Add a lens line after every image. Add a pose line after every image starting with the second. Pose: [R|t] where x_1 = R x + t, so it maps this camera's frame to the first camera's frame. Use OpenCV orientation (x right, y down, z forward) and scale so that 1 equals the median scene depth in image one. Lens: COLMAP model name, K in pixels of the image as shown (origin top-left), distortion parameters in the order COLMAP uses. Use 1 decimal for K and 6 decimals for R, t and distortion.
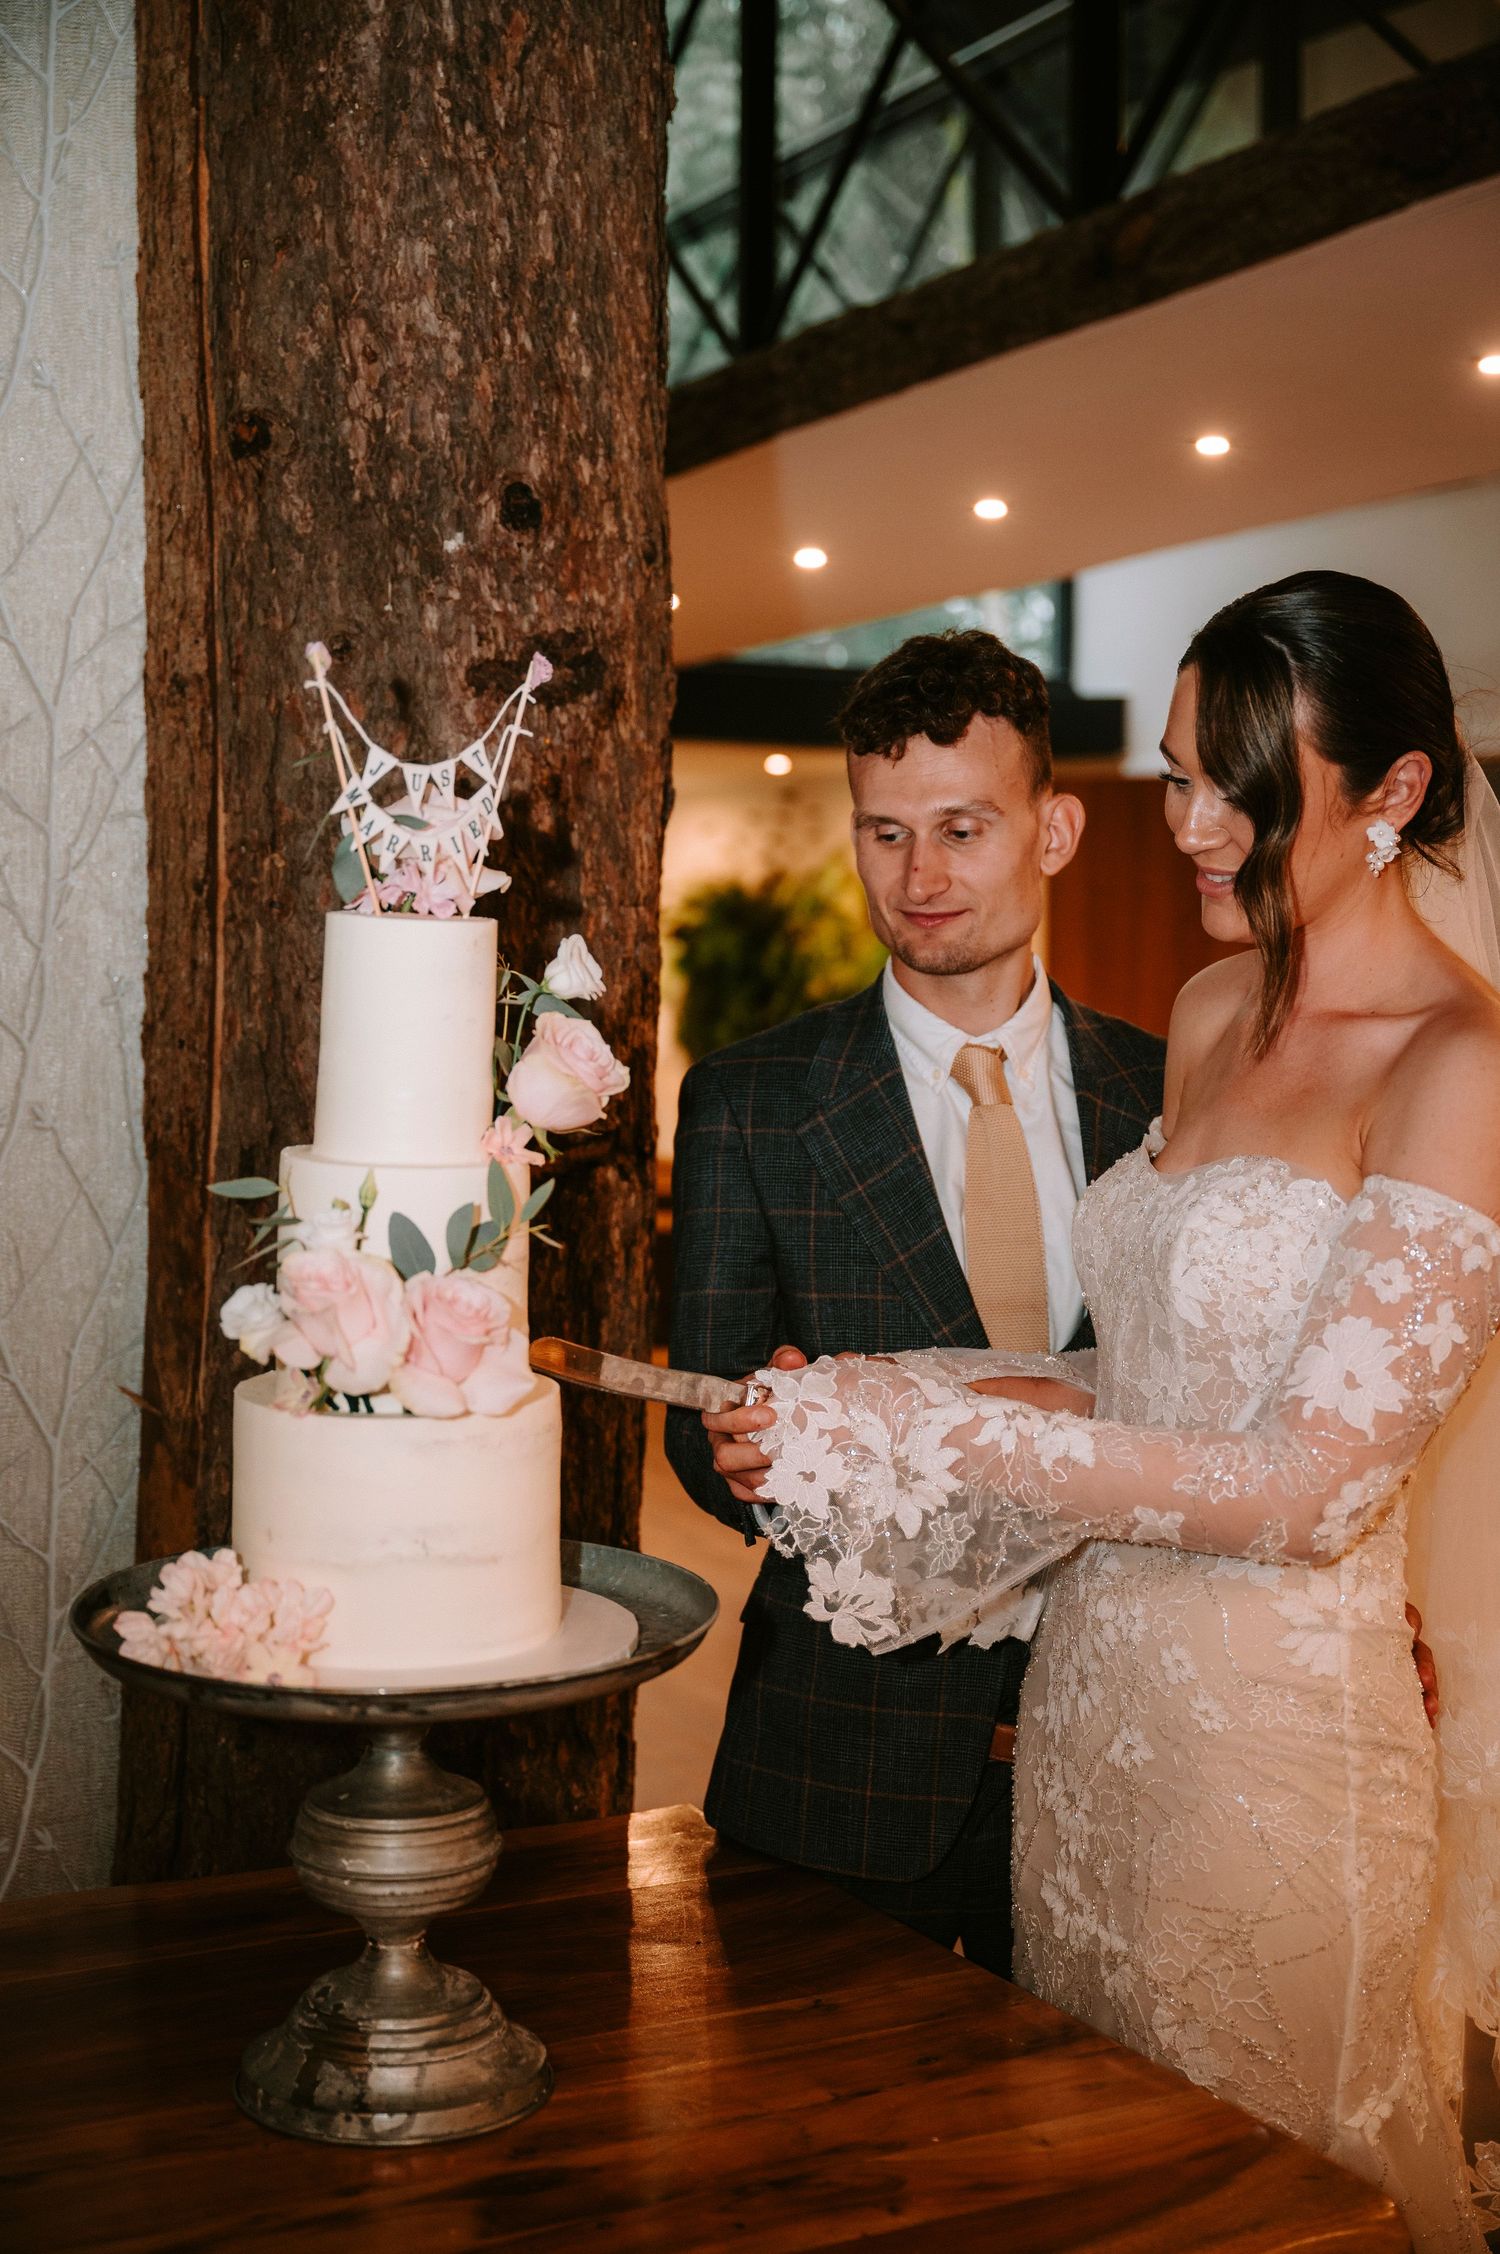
lens RADIAL K [[3039.7, 0, 750.0], [0, 3039.7, 1127.0], [0, 0, 1]] dist [0.044987, 0.065805]
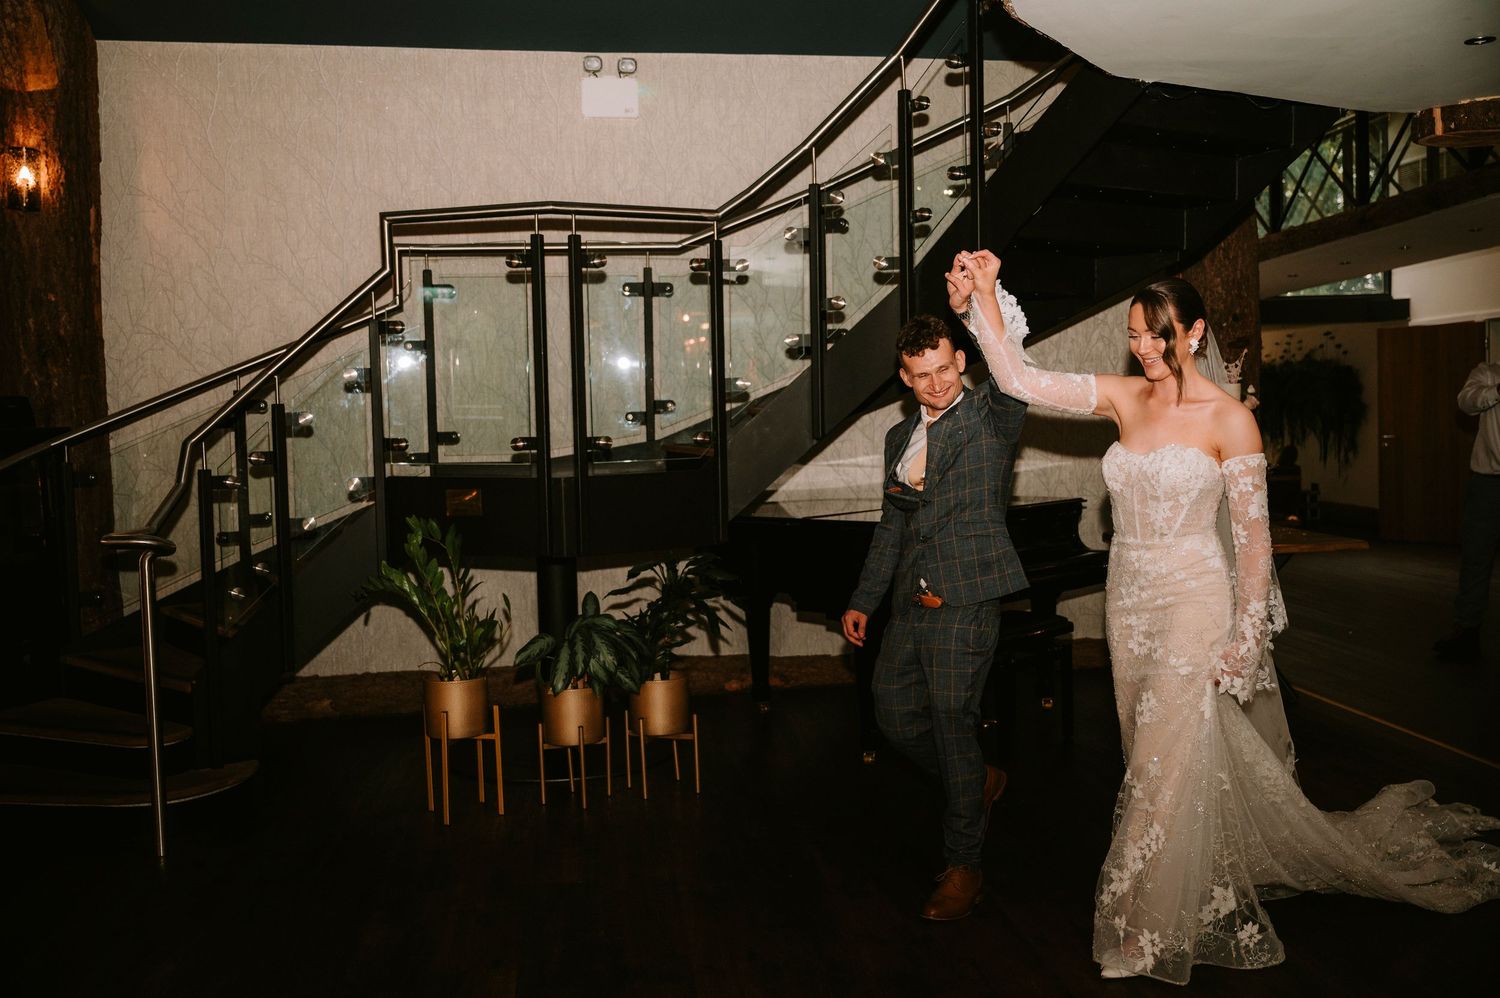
lens RADIAL K [[1381.0, 0, 750.0], [0, 1381.0, 499.0], [0, 0, 1]] dist [-0.002077, 0.013446]
pose [[0.933384, -0.016230, -0.358513, 0.005789], [0.020245, 0.999767, 0.007447, 0.134255], [0.358309, -0.014209, 0.933495, -2.097642]]
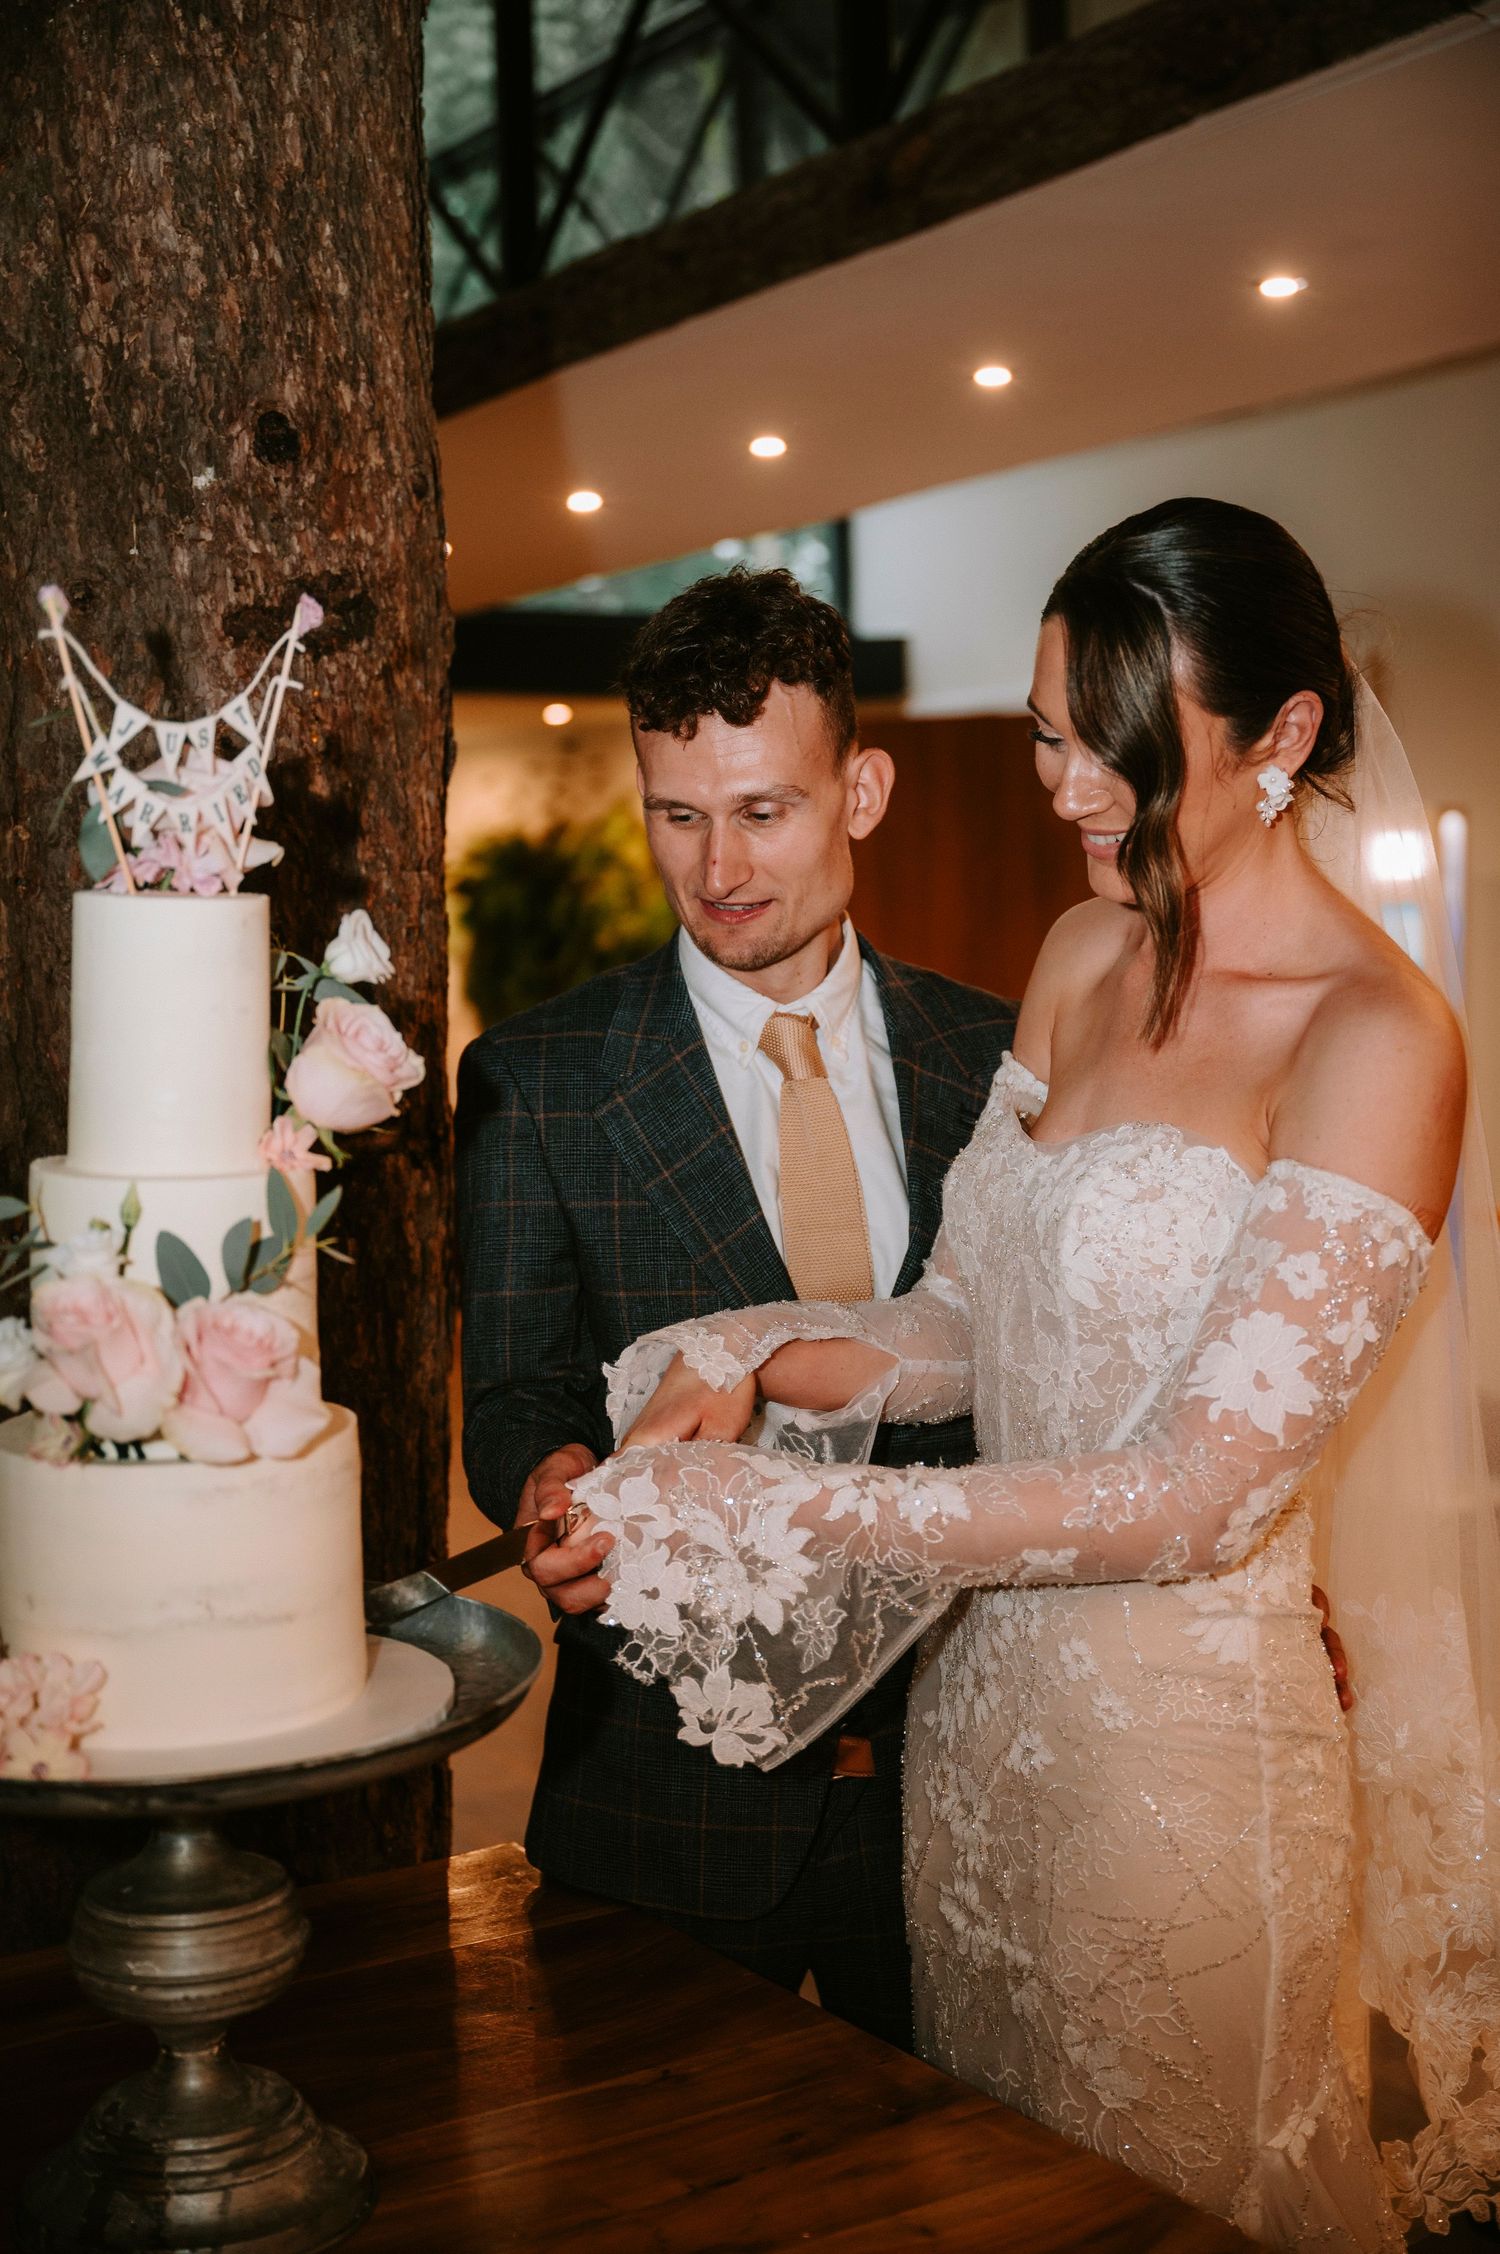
lens RADIAL K [[2985.9, 0, 789.4], [0, 2985.9, 1126.0], [0, 0, 1]] dist [0.178354, -0.637160]
pose [[0.995928, -0.035731, 0.082769, -0.004421], [0.034165, 0.999211, 0.020271, -0.010605], [-0.083428, -0.017361, 0.996363, 0.083179]]
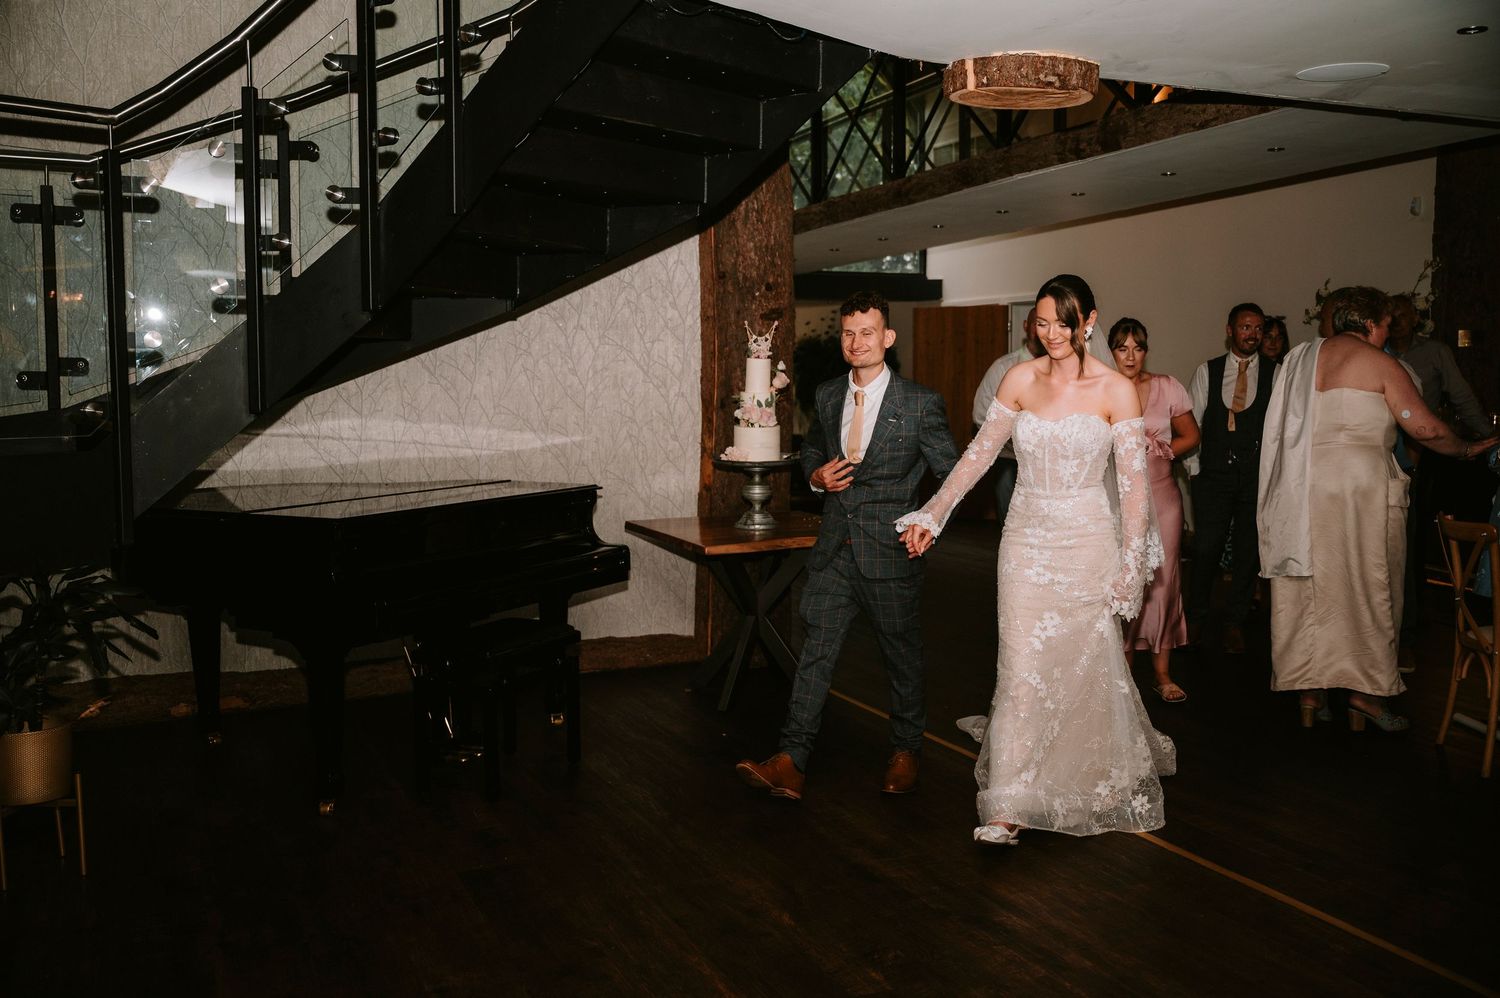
lens RADIAL K [[1381.0, 0, 750.0], [0, 1381.0, 499.0], [0, 0, 1]] dist [-0.002077, 0.013446]
pose [[0.998196, -0.006974, -0.059640, 0.044866], [0.009223, 0.999253, 0.037524, 0.104043], [0.059334, -0.038007, 0.997514, -1.690765]]
